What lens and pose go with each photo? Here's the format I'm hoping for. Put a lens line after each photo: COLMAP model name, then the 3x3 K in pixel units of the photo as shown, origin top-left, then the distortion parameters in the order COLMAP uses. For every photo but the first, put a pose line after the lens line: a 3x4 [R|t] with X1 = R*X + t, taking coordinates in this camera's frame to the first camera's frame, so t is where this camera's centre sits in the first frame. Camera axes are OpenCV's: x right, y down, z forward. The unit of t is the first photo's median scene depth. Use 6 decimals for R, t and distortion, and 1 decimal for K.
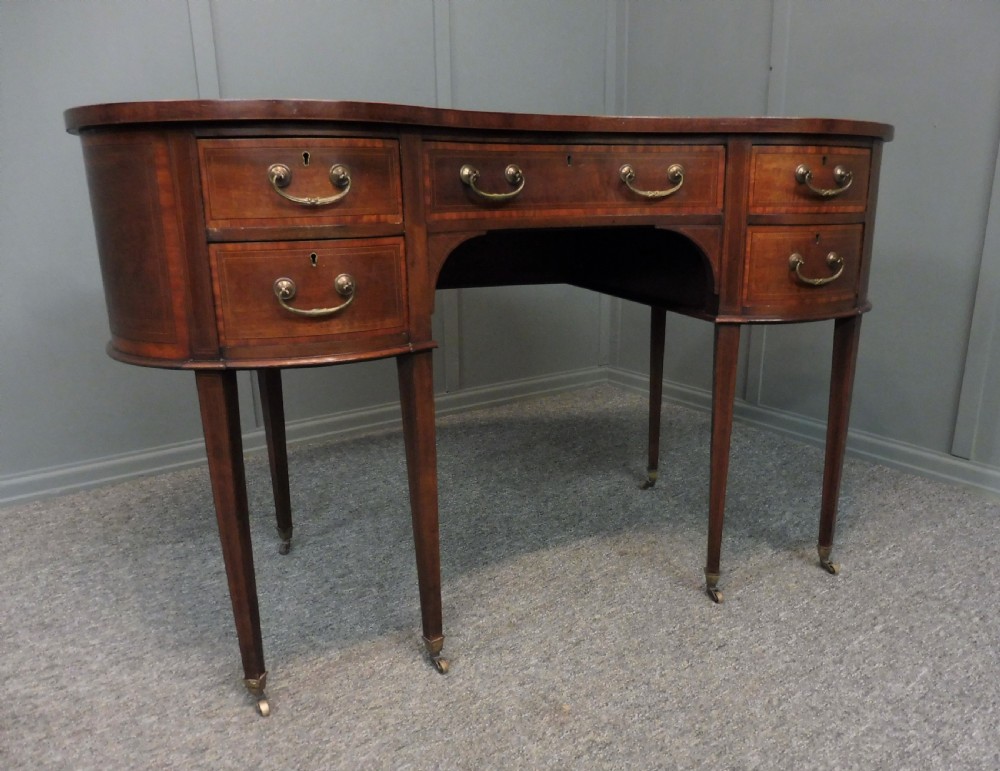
lens RADIAL K [[802.9, 0, 551.5], [0, 802.9, 417.9], [0, 0, 1]] dist [-0.061997, 0.027376]
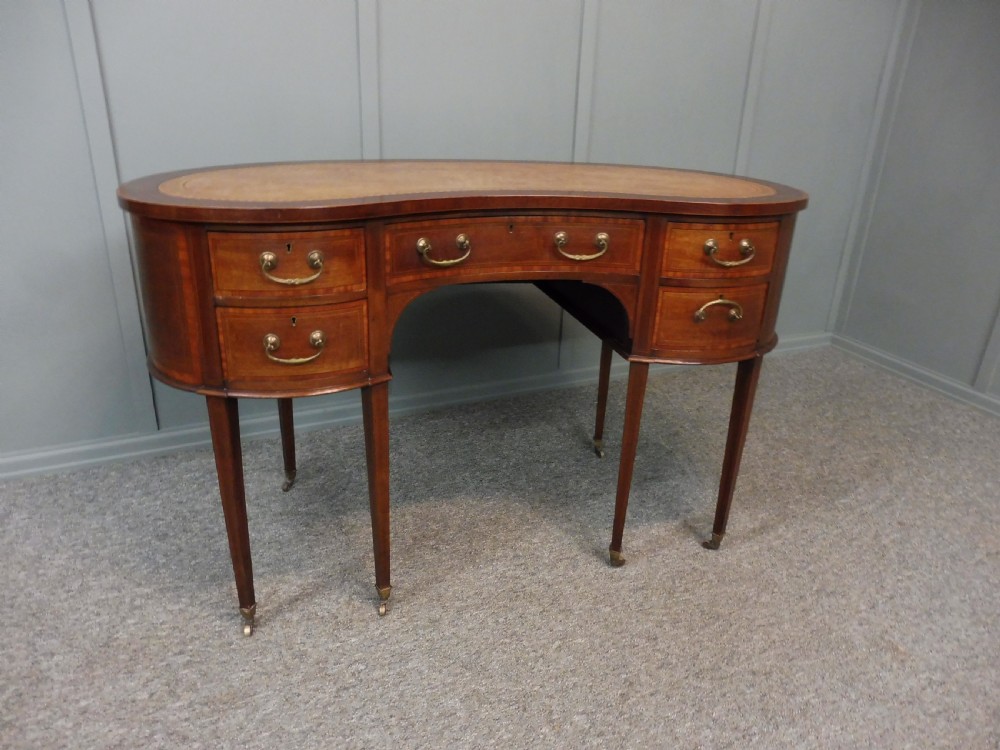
lens RADIAL K [[733.6, 0, 501.6], [0, 733.6, 385.1], [0, 0, 1]] dist [-0.066099, 0.026054]
pose [[0.991600, 0.086381, -0.096272, 0.130574], [-0.075052, 0.990450, 0.115657, -0.205711], [0.105343, -0.107460, 0.988613, -0.126424]]
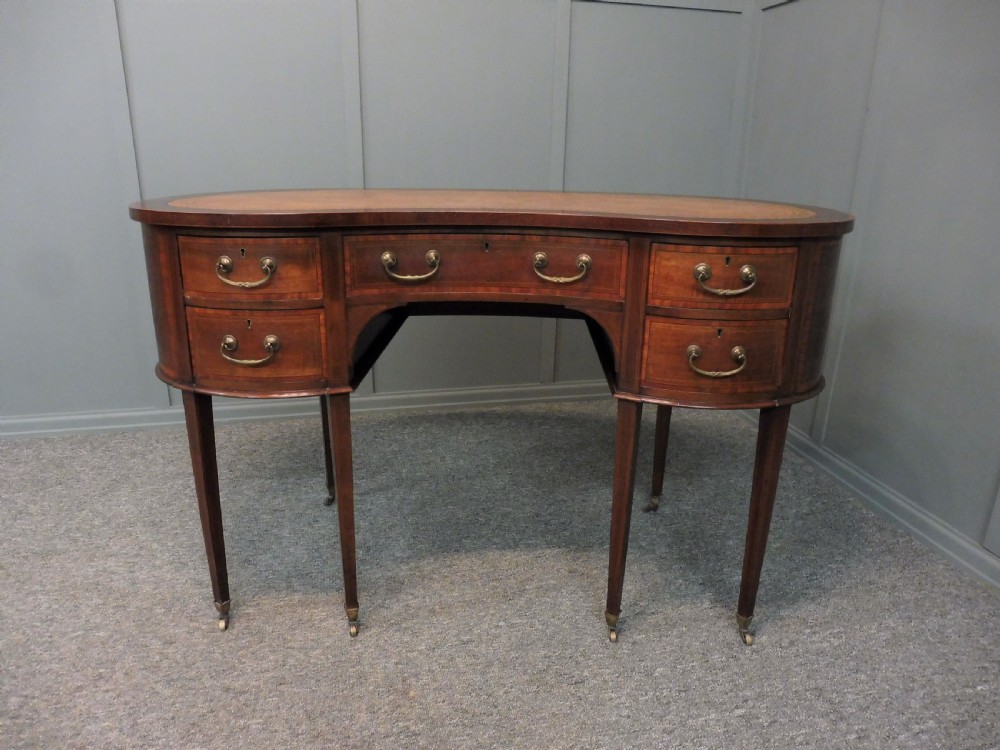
lens RADIAL K [[733.6, 0, 498.2], [0, 733.6, 378.1], [0, 0, 1]] dist [-0.066099, 0.026054]
pose [[0.905183, 0.150725, -0.397398, 0.475704], [-0.138913, 0.988573, 0.058533, -0.189810], [0.401679, 0.002221, 0.915778, 0.022278]]
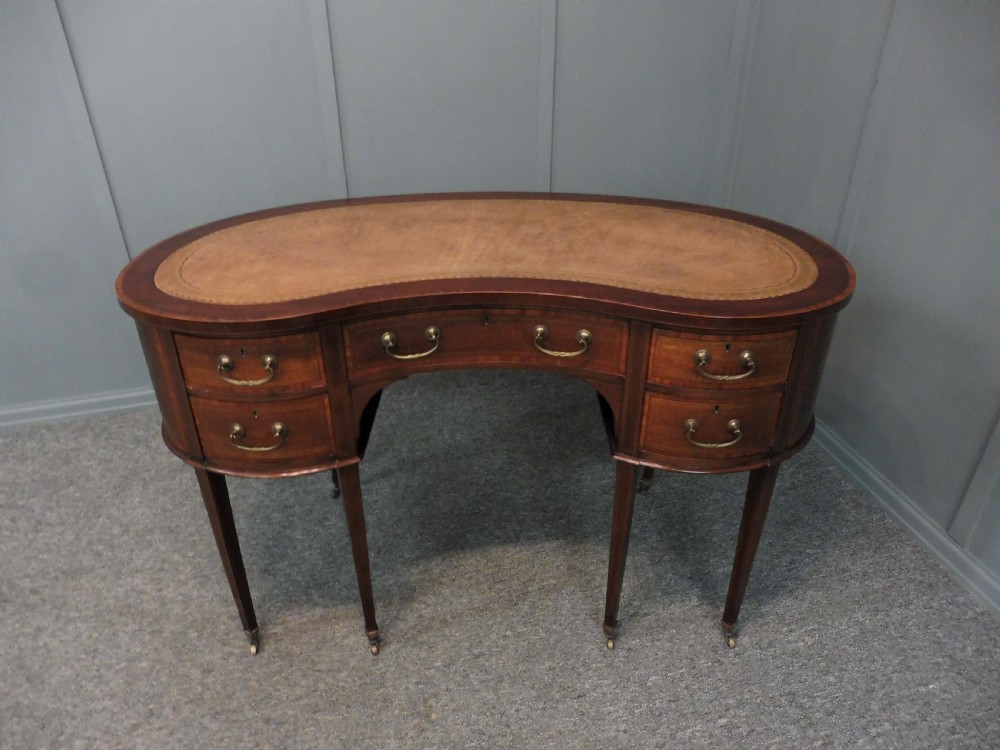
lens RADIAL K [[733.6, 0, 498.7], [0, 733.6, 385.3], [0, 0, 1]] dist [-0.066099, 0.026054]
pose [[0.920476, 0.200292, -0.335569, 0.400642], [-0.109803, 0.956636, 0.269797, -0.503283], [0.375056, -0.211495, 0.902554, 0.022782]]
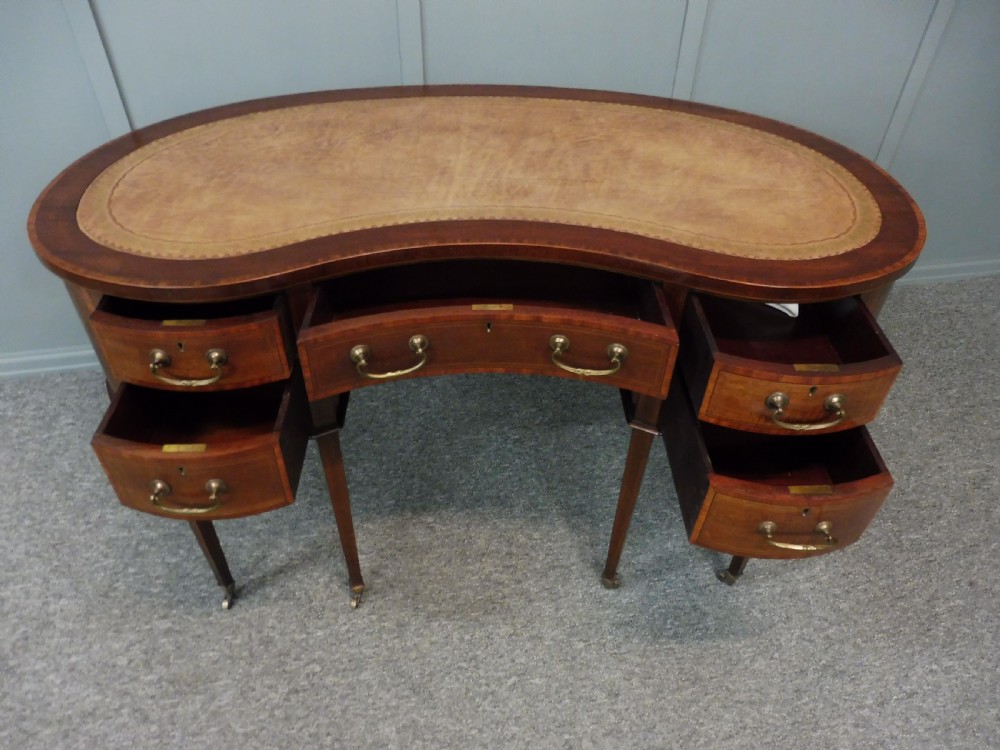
lens RADIAL K [[733.6, 0, 501.2], [0, 733.6, 385.9], [0, 0, 1]] dist [-0.066099, 0.026054]
pose [[0.930717, 0.267446, -0.249476, 0.284229], [-0.131668, 0.881391, 0.453666, -0.583859], [0.341217, -0.389387, 0.855540, 0.186518]]
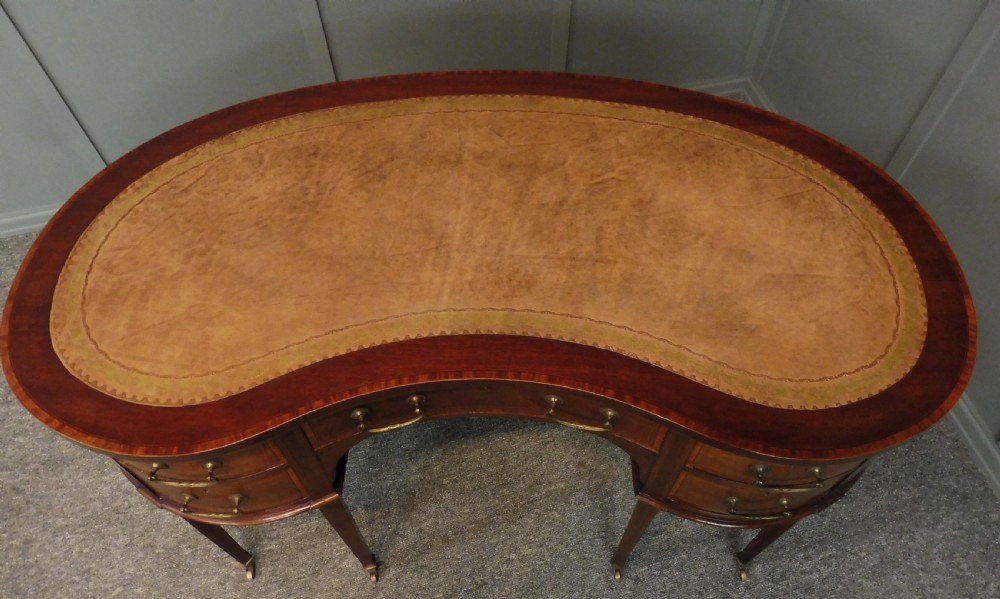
lens RADIAL K [[732.8, 0, 501.1], [0, 732.8, 235.3], [0, 0, 1]] dist [-0.067442, 0.033650]
pose [[0.914038, 0.319590, -0.249796, 0.183562], [-0.110602, 0.788851, 0.604551, -0.920055], [0.390260, -0.524954, 0.756386, 0.455628]]
